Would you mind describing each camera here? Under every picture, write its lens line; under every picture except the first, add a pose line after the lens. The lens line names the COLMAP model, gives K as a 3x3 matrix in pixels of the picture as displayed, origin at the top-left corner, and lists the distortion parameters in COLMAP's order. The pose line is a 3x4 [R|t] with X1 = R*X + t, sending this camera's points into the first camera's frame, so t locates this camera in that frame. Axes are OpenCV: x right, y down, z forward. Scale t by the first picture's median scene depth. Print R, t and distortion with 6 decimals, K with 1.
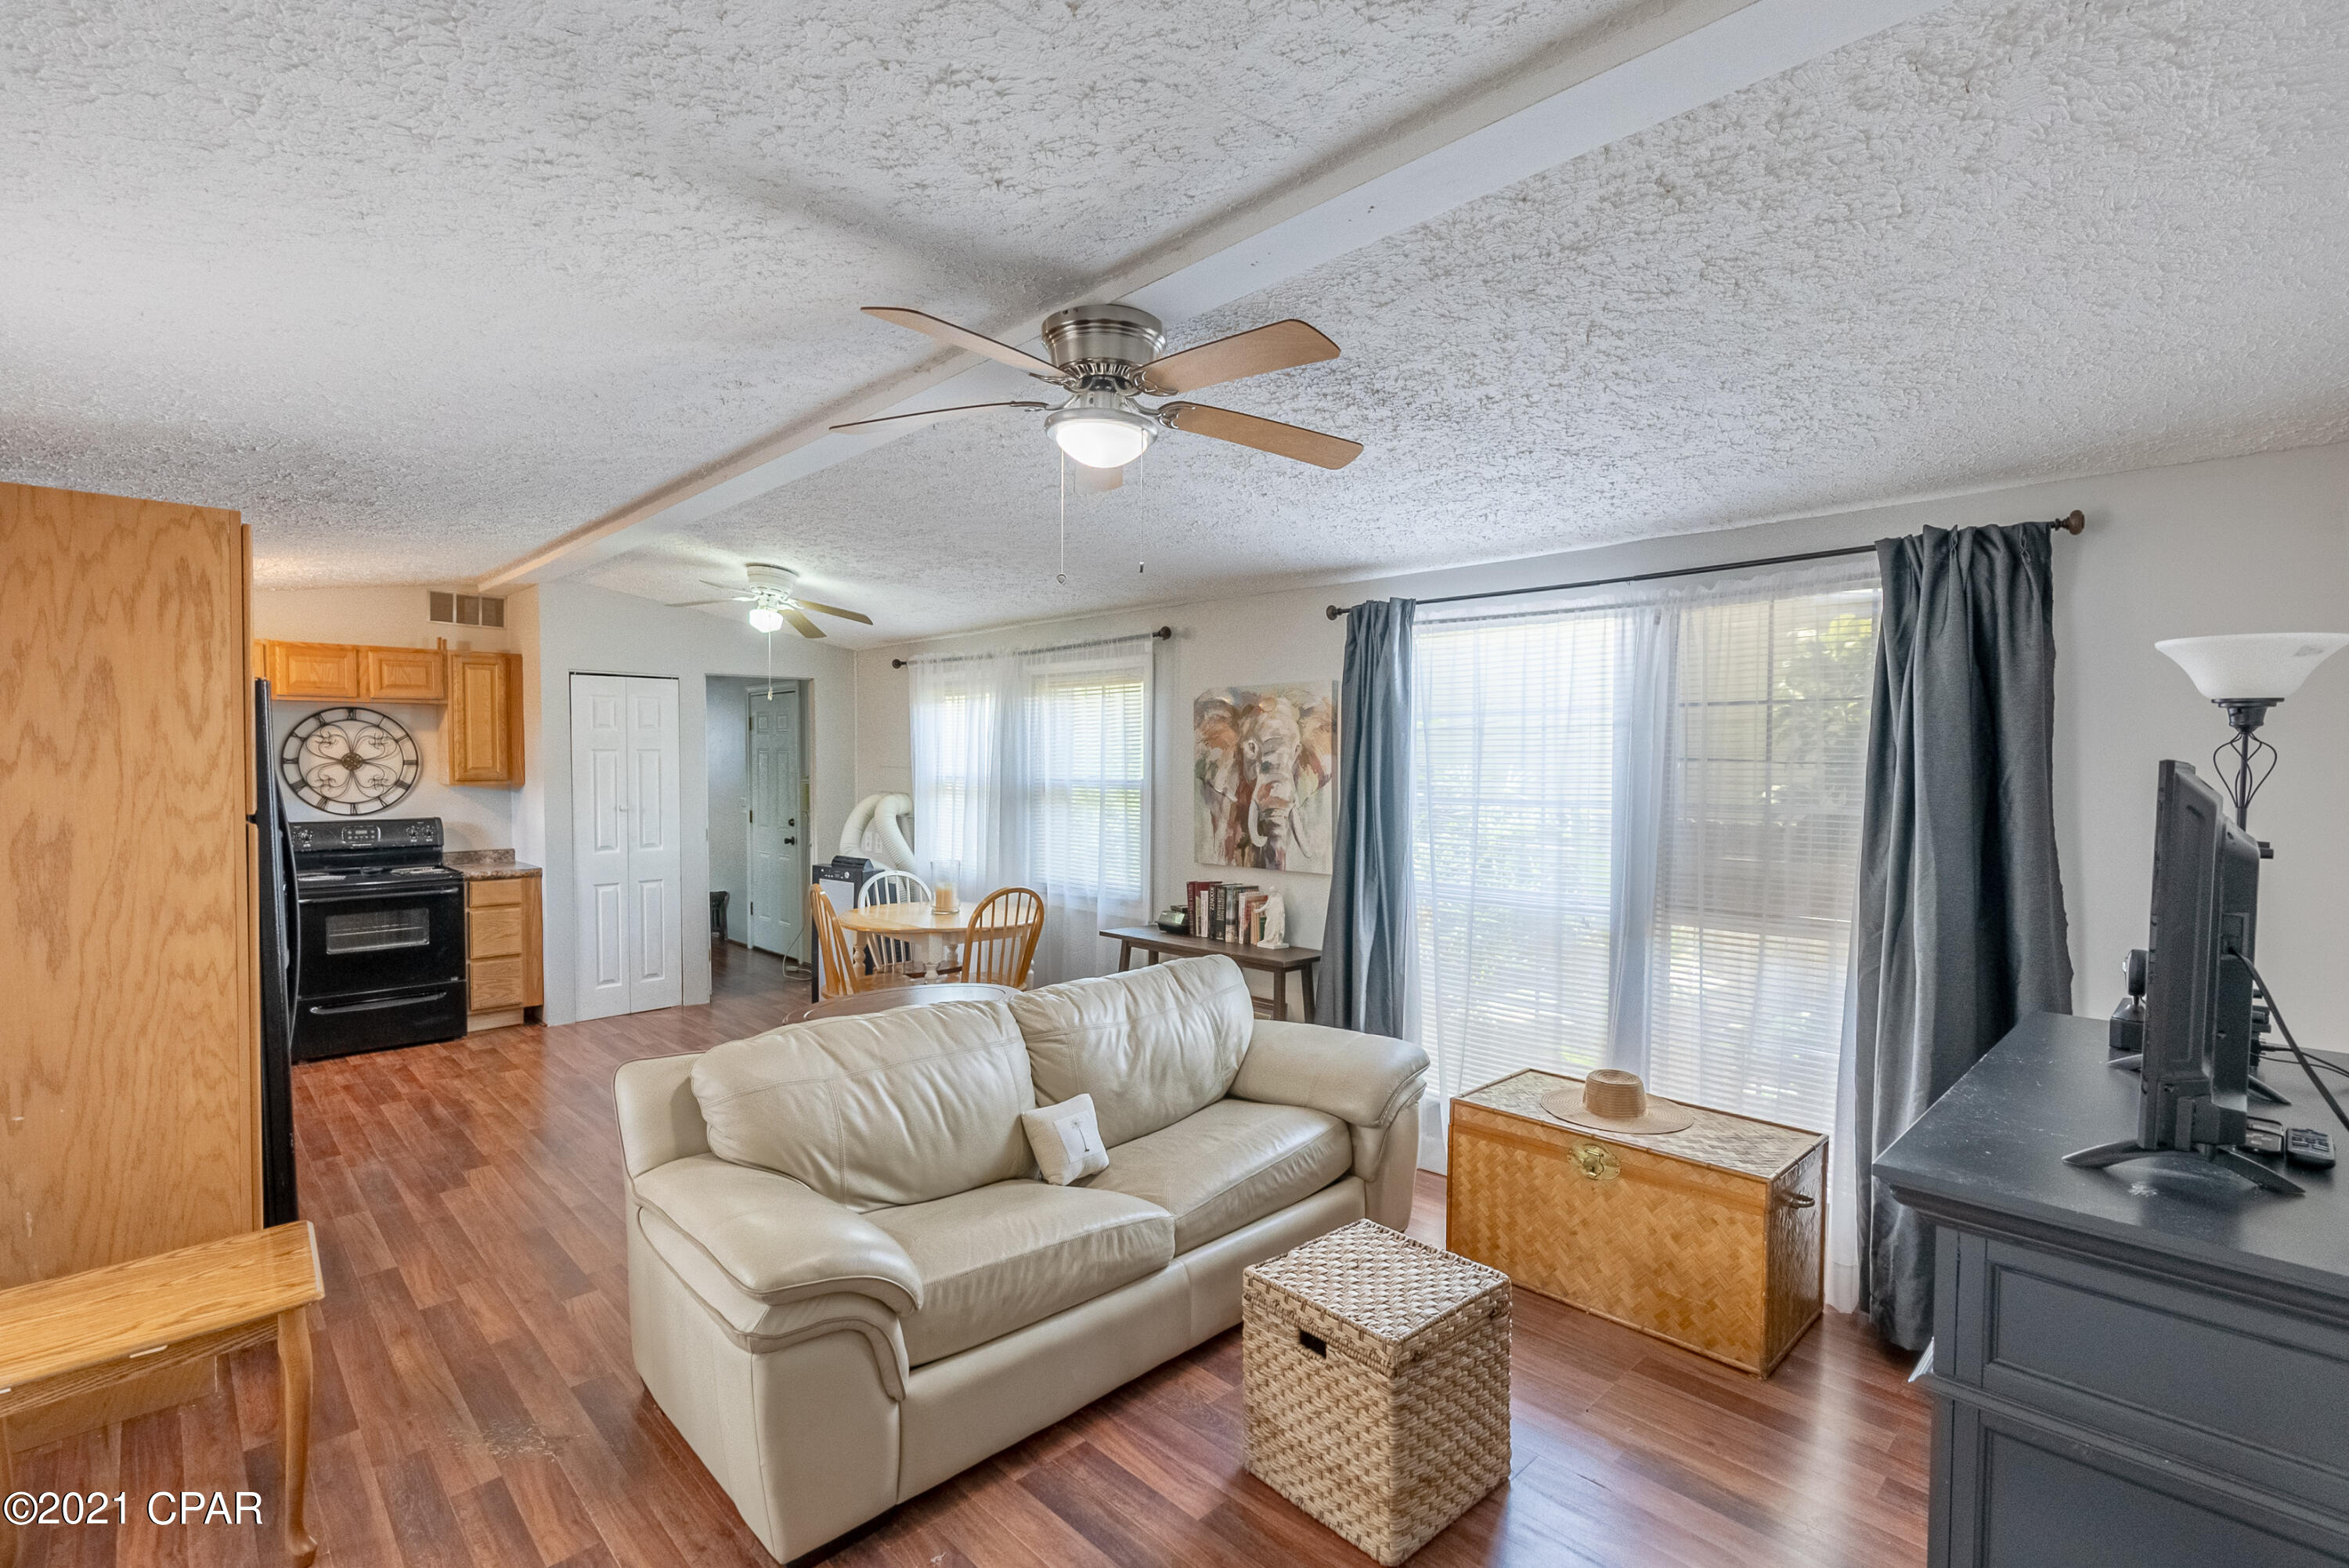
lens RADIAL K [[1067.6, 0, 1184.5], [0, 1067.6, 803.2], [0, 0, 1]] dist [-0.009282, 0.002460]
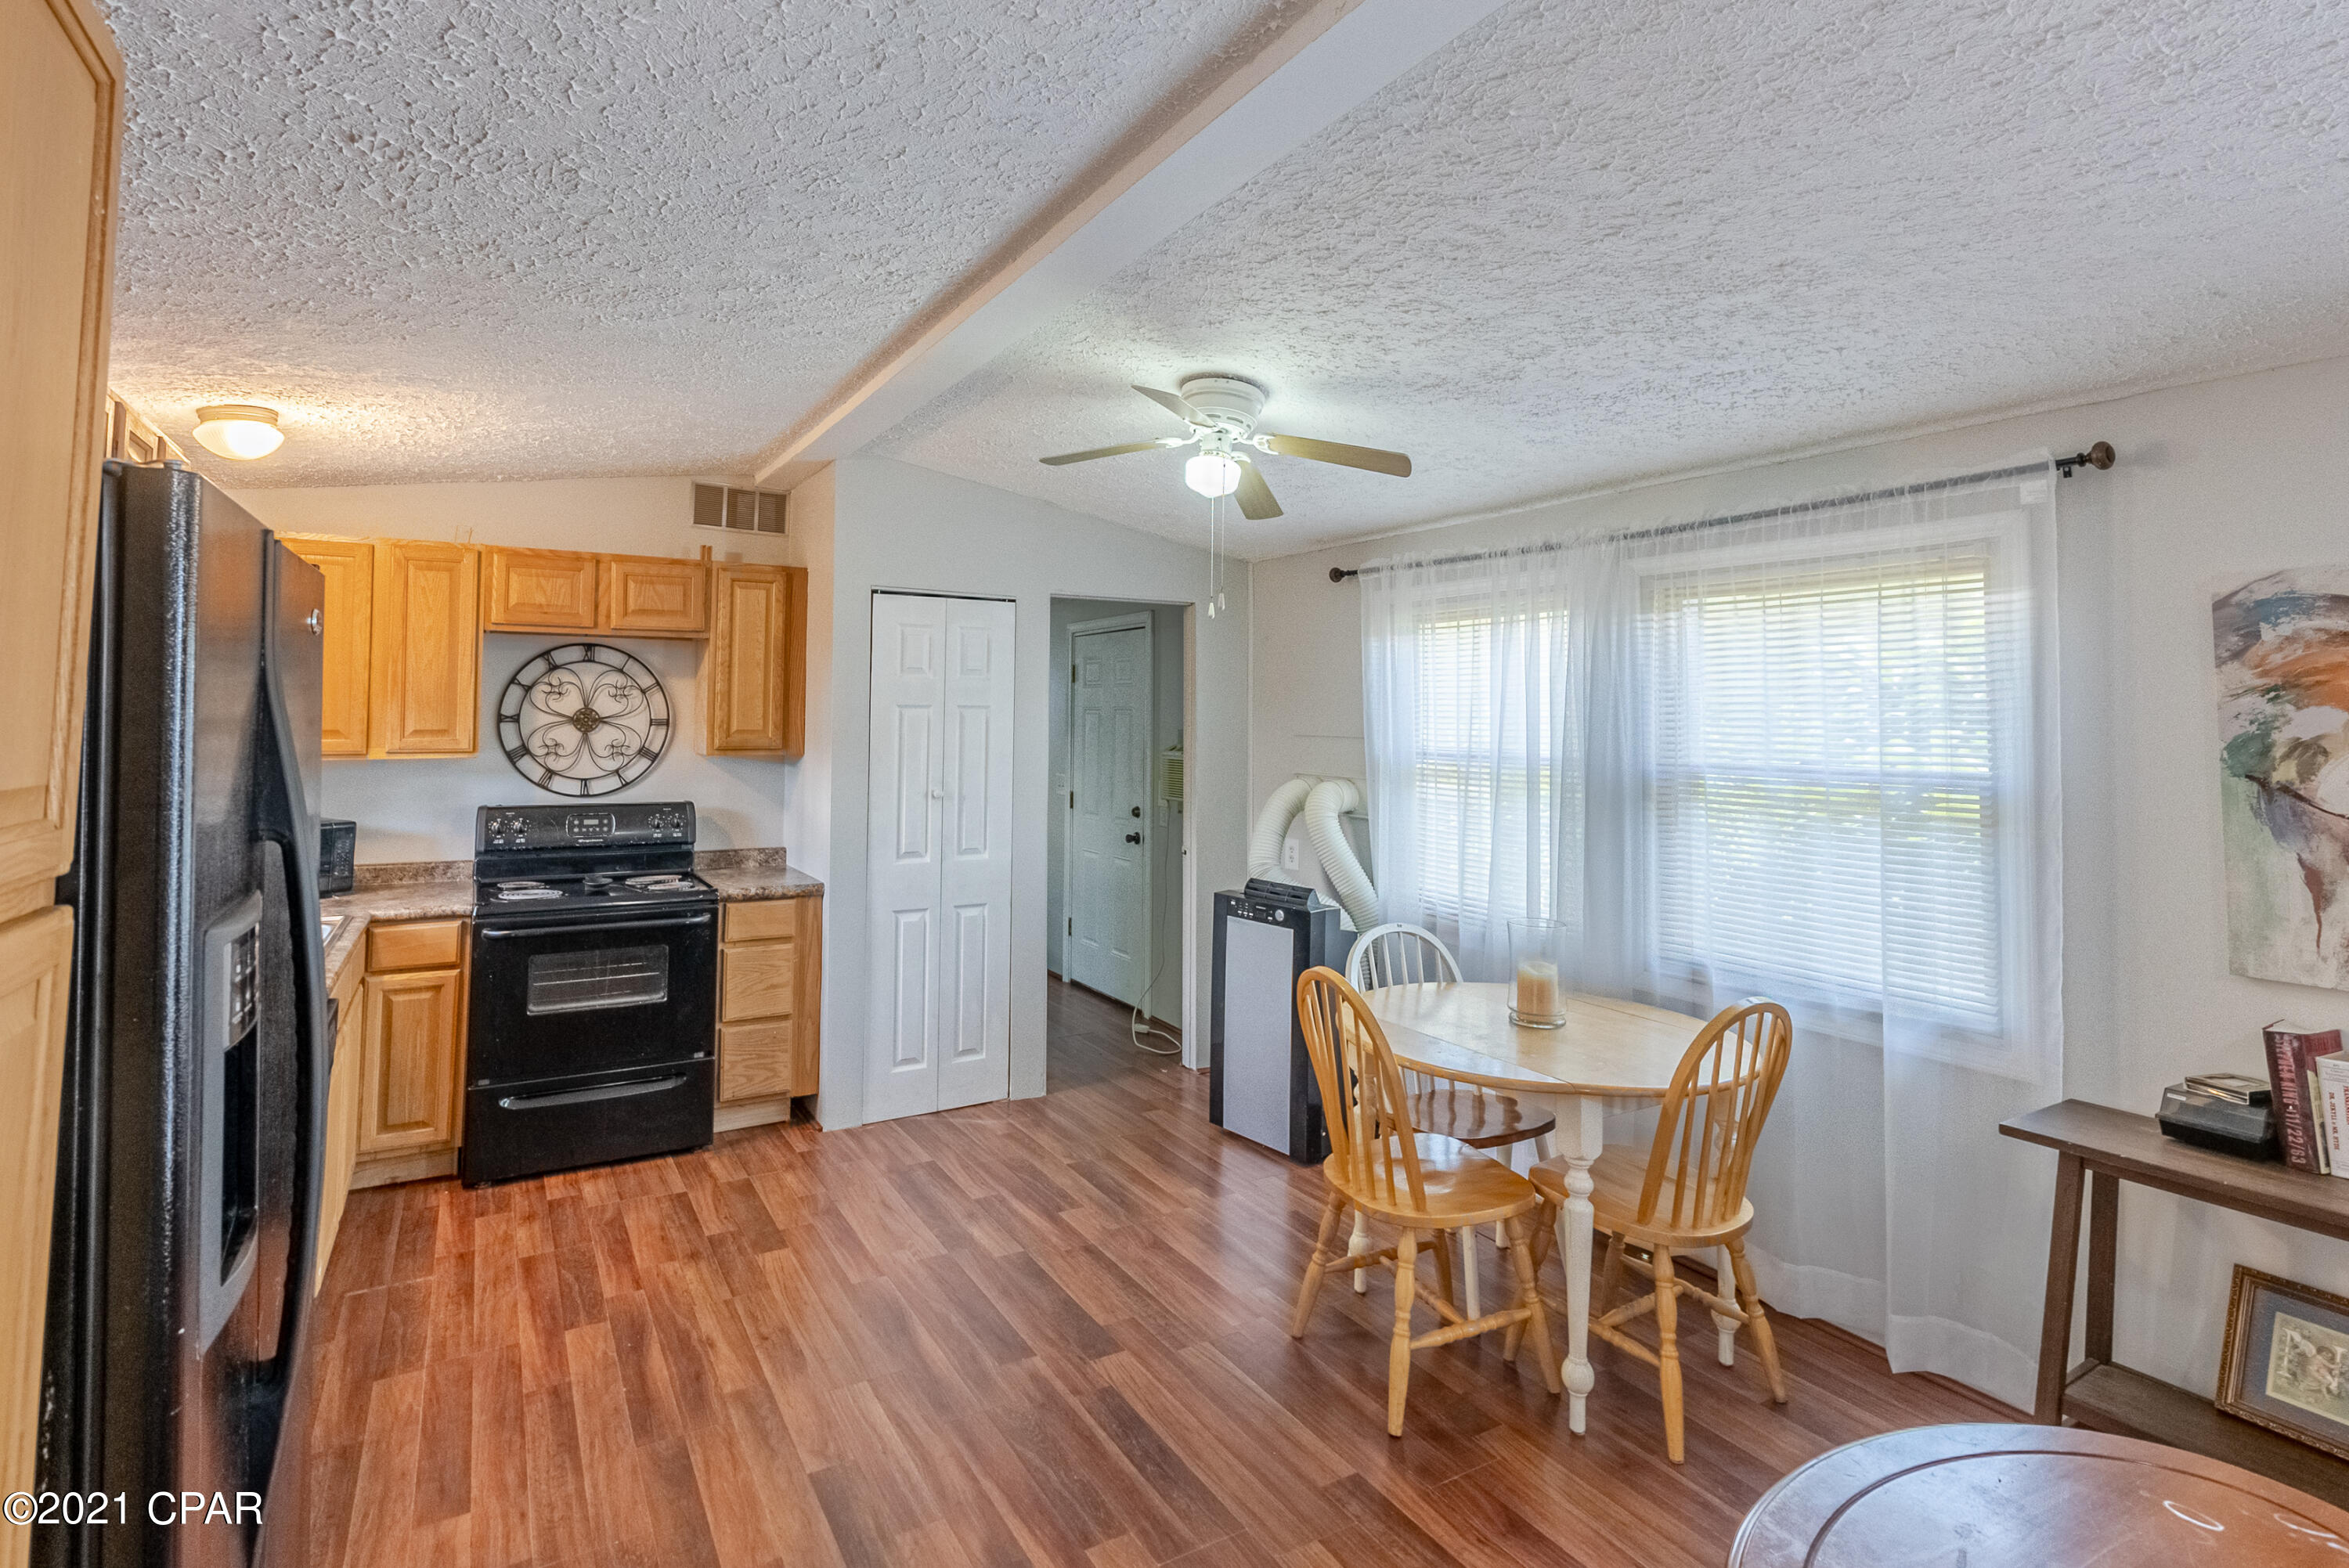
lens RADIAL K [[1067.6, 0, 1128.6], [0, 1067.6, 692.5], [0, 0, 1]] dist [-0.009282, 0.002460]
pose [[0.972151, 0.002759, -0.234340, -0.266384], [-0.019117, 0.997532, -0.067563, -0.016580], [0.233576, 0.070162, 0.969804, 0.395413]]
